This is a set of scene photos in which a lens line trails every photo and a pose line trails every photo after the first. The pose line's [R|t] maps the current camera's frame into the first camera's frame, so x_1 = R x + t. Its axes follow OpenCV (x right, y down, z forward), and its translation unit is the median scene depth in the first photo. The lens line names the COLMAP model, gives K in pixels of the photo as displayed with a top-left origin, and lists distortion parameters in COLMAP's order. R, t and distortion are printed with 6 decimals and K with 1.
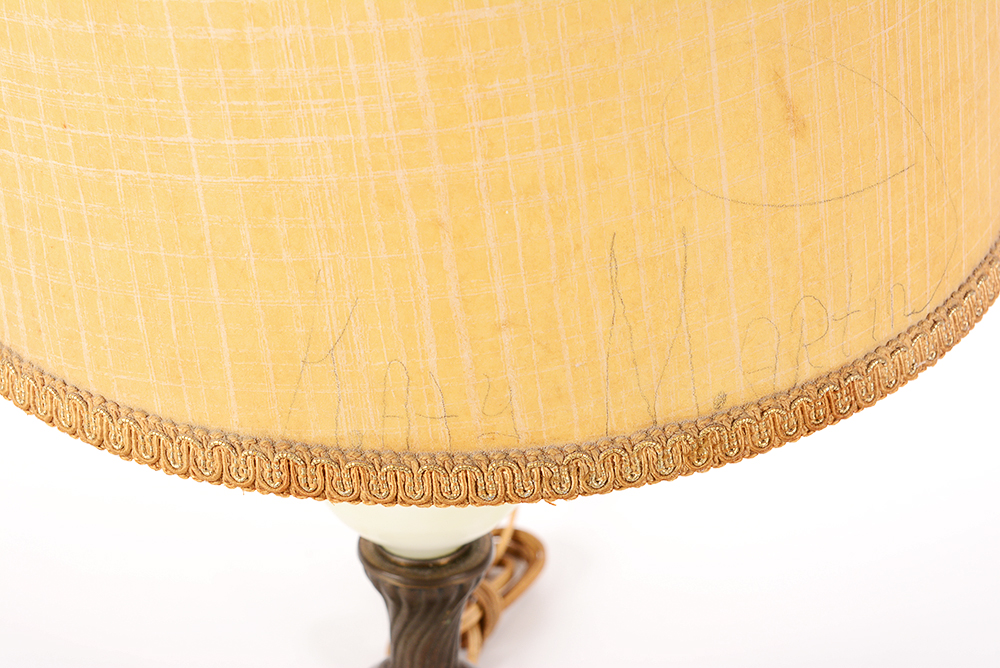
lens RADIAL K [[2558.8, 0, 498.5], [0, 2558.8, 333.7], [0, 0, 1]] dist [0.065955, 0.000000]
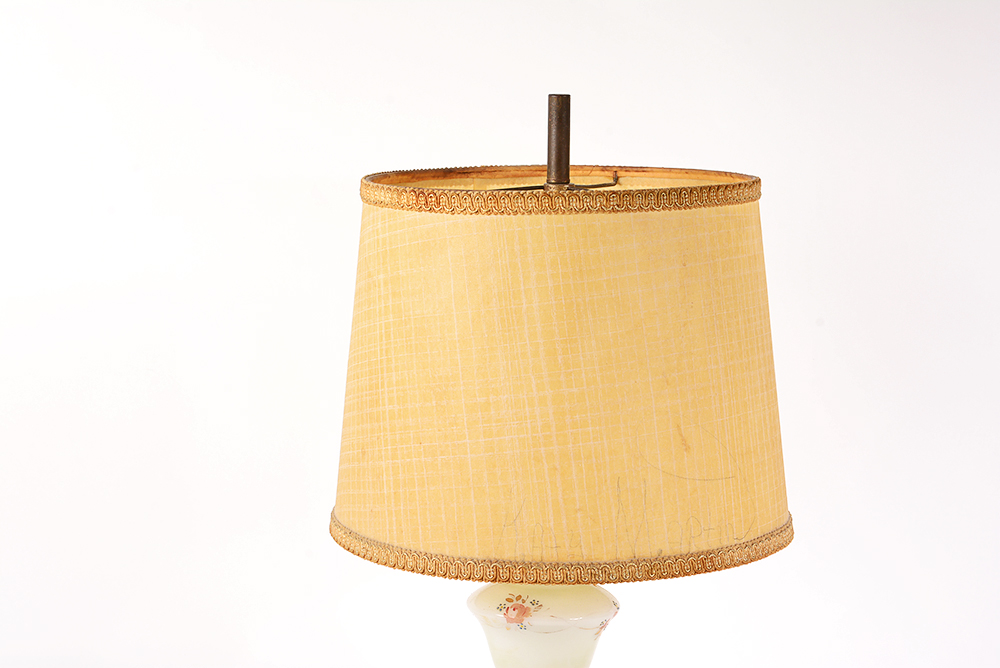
lens RADIAL K [[1749.1, 0, 501.8], [0, 1749.1, 335.2], [0, 0, 1]] dist [-0.012590, 0.000000]
pose [[0.998639, 0.016506, -0.049480, 0.009684], [-0.034666, 0.918824, -0.393141, 0.556132], [0.038974, 0.394321, 0.918146, -0.781832]]
